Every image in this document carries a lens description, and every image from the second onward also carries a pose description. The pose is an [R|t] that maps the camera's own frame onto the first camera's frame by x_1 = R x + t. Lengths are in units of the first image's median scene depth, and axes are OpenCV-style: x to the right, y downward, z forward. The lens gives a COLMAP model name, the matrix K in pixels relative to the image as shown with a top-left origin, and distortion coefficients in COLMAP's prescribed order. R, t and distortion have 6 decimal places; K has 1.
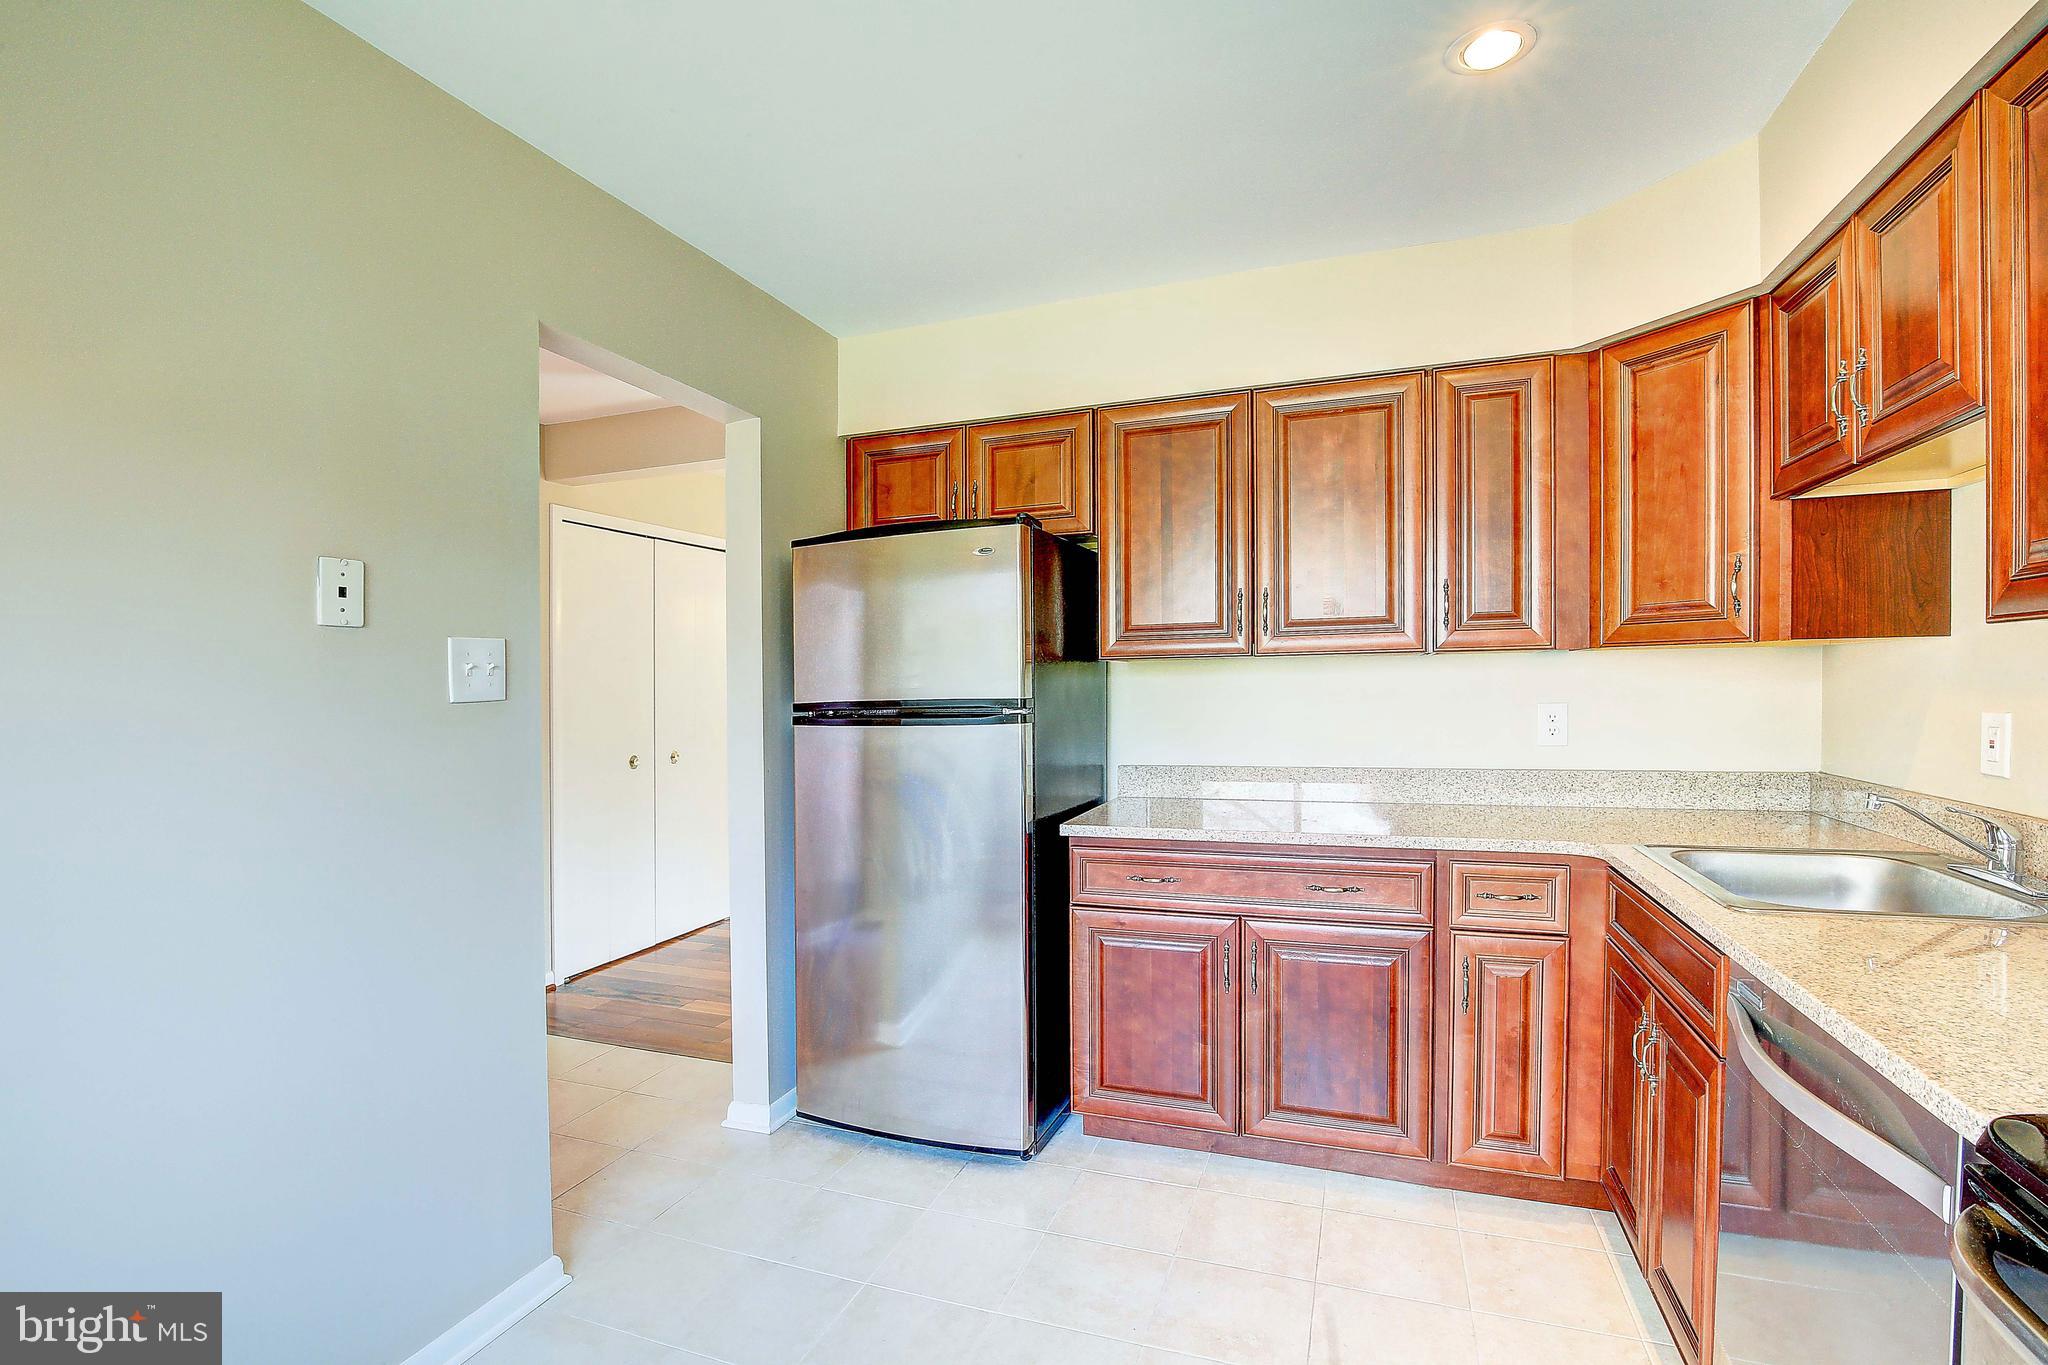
lens RADIAL K [[939.2, 0, 1020.7], [0, 939.2, 693.5], [0, 0, 1]] dist [-0.034422, 0.005980]
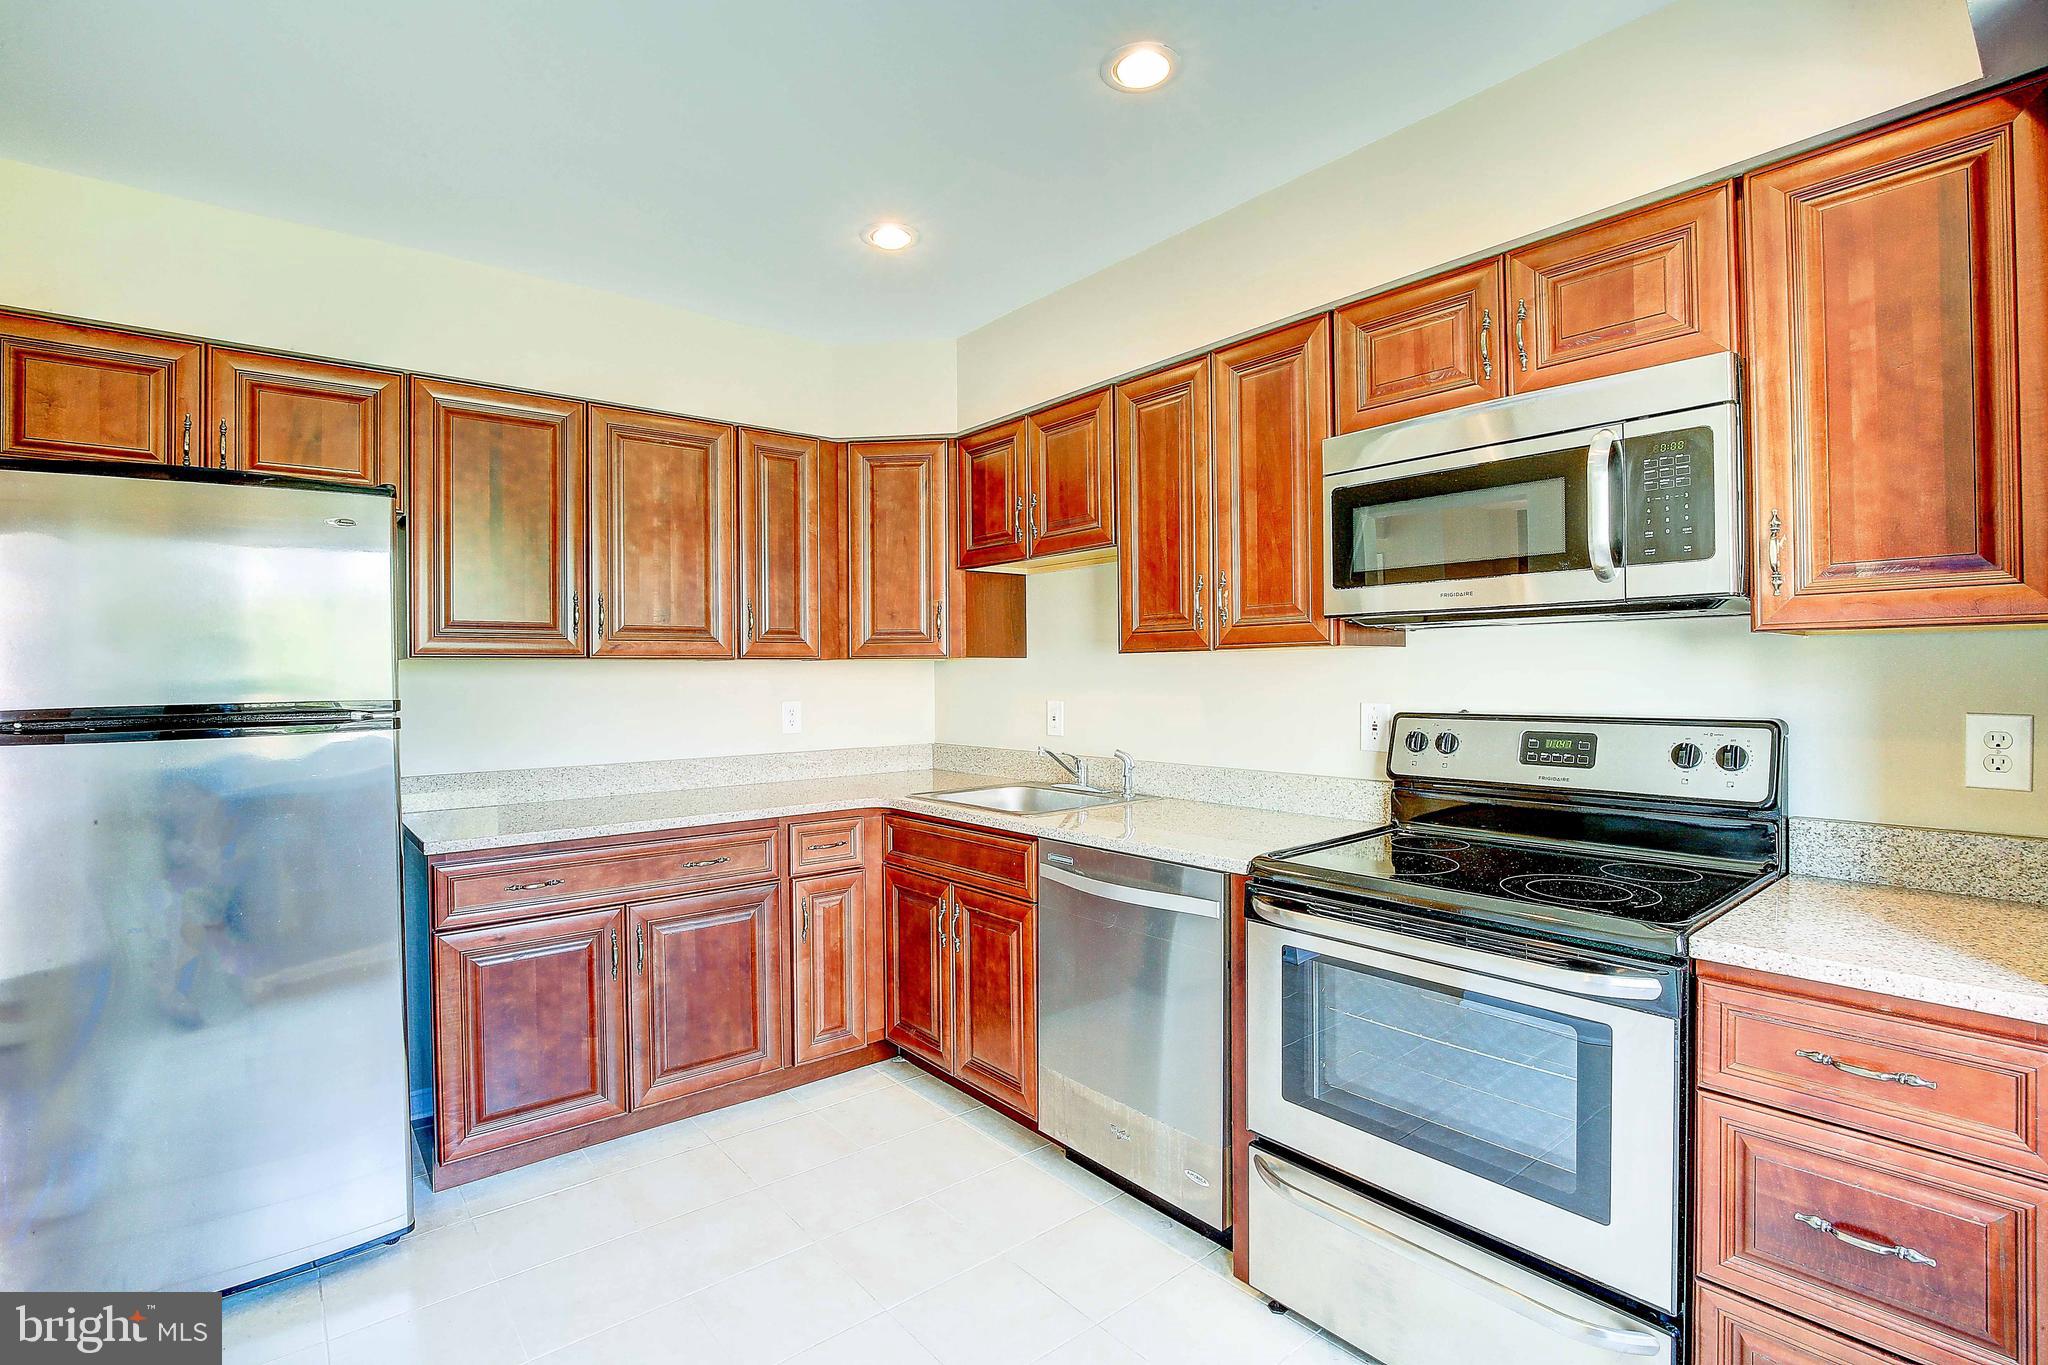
lens RADIAL K [[939.2, 0, 1004.9], [0, 939.2, 676.2], [0, 0, 1]] dist [-0.034422, 0.005980]
pose [[0.513999, 0.012938, 0.857693, -0.447333], [0.012059, 0.999678, -0.022307, 0.009643], [-0.857706, 0.021809, 0.513678, 0.085598]]
